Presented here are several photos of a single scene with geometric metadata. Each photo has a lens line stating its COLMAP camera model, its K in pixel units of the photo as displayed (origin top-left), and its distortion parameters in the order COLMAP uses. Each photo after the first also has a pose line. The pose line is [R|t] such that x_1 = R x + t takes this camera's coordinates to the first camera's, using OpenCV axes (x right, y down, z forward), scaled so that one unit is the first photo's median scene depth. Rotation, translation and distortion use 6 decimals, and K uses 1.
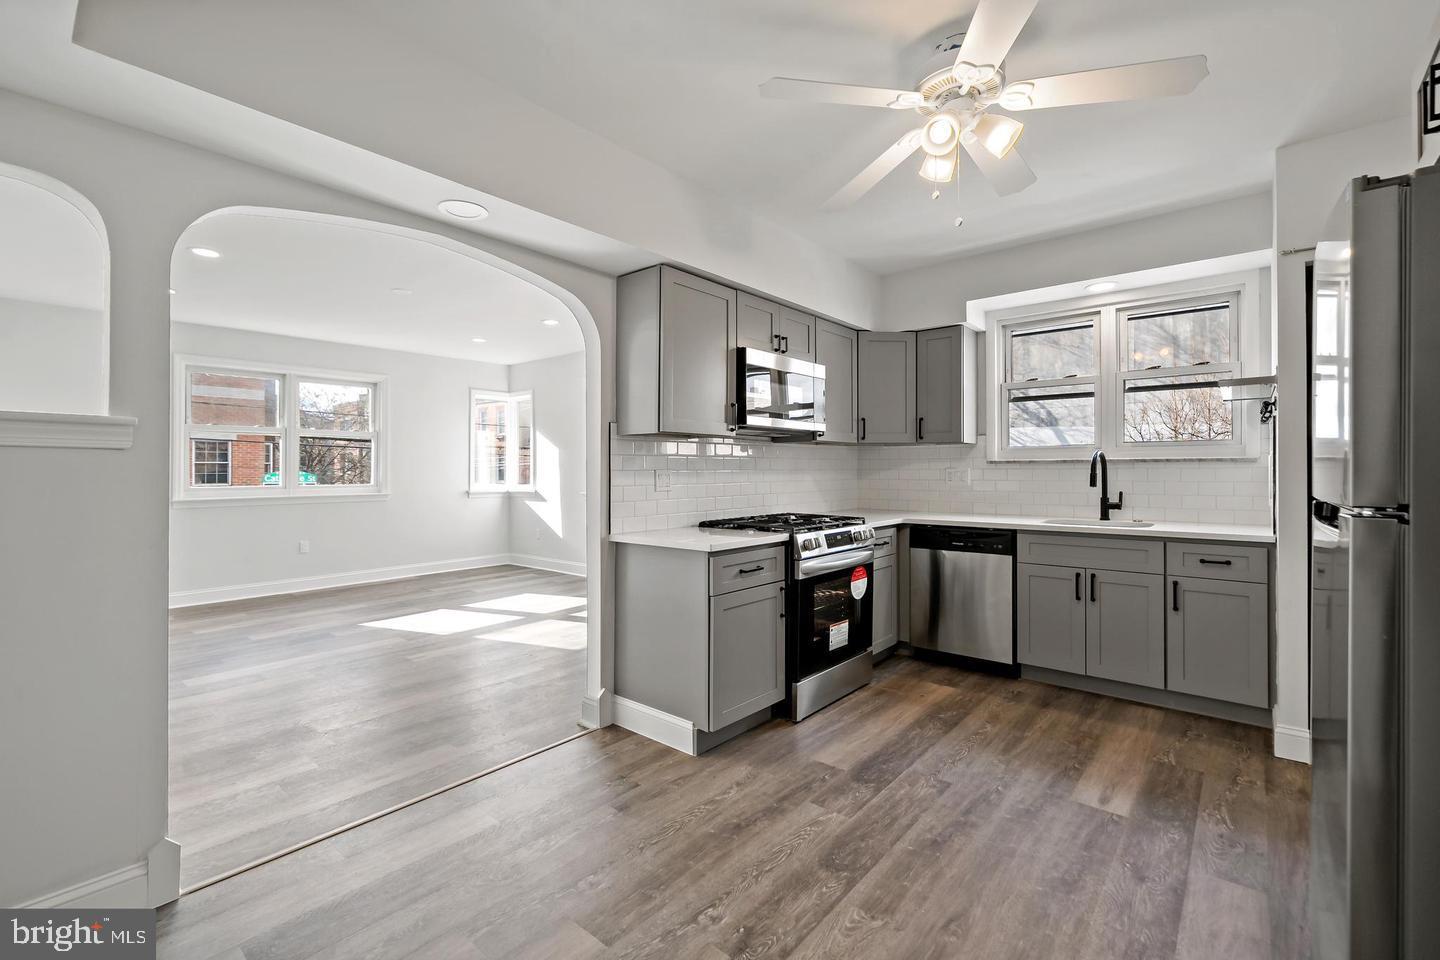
lens RADIAL K [[629.8, 0, 717.2], [0, 629.8, 465.9], [0, 0, 1]] dist [-0.001168, -0.000078]
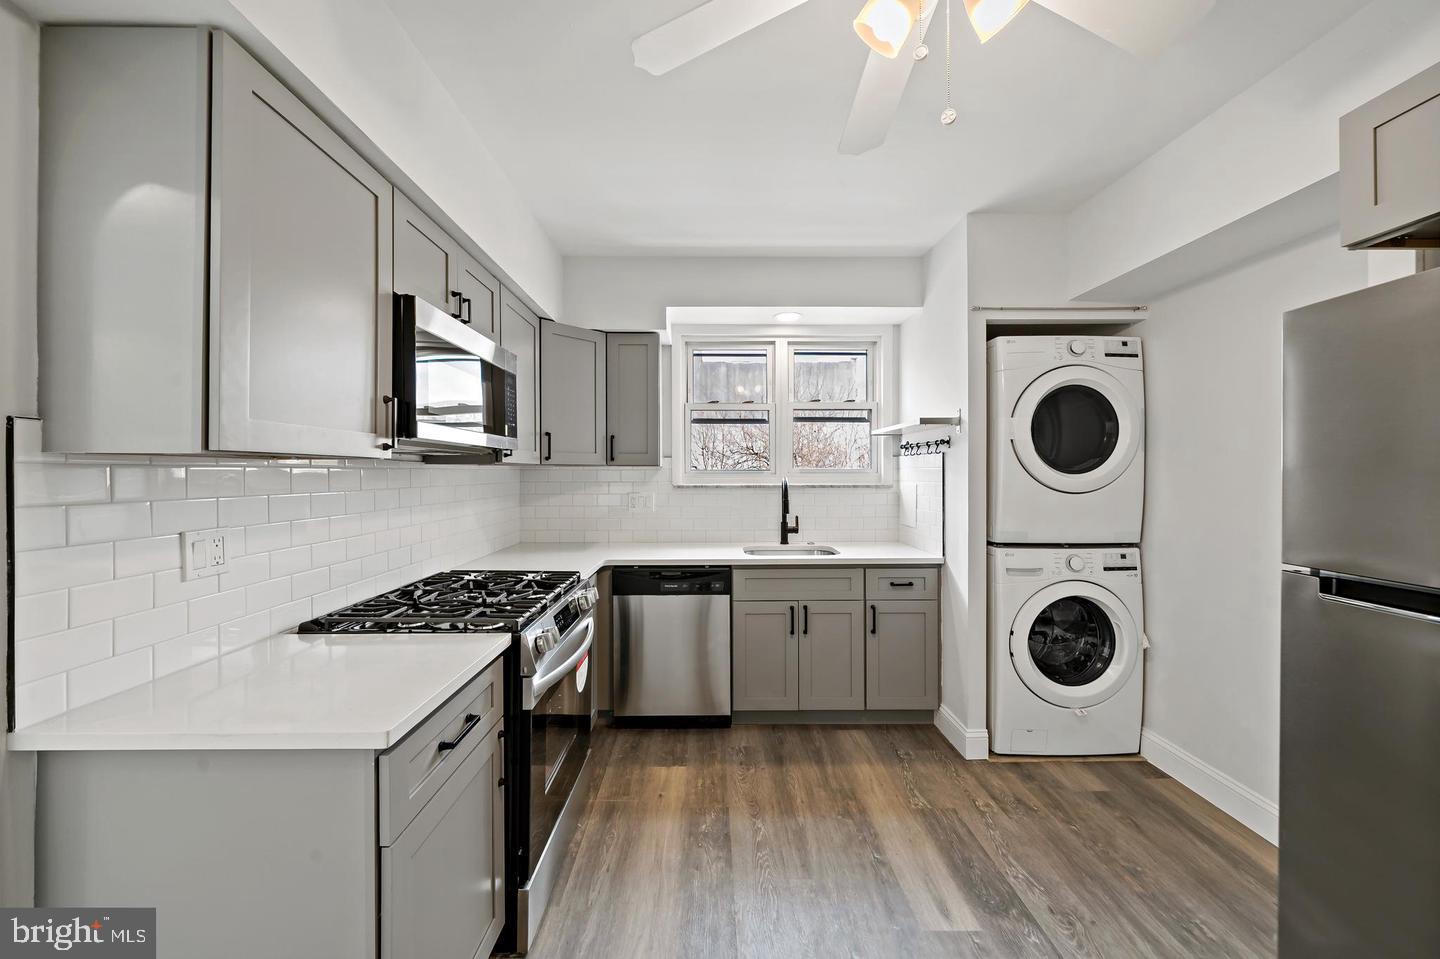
lens RADIAL K [[546.2, 0, 717.8], [0, 546.2, 476.3], [0, 0, 1]] dist [0.000016, 0.000160]
pose [[0.755585, -0.000678, 0.655050, -0.065980], [-0.006152, 0.999948, 0.008132, -0.037987], [-0.655022, -0.010174, 0.755542, 0.469910]]
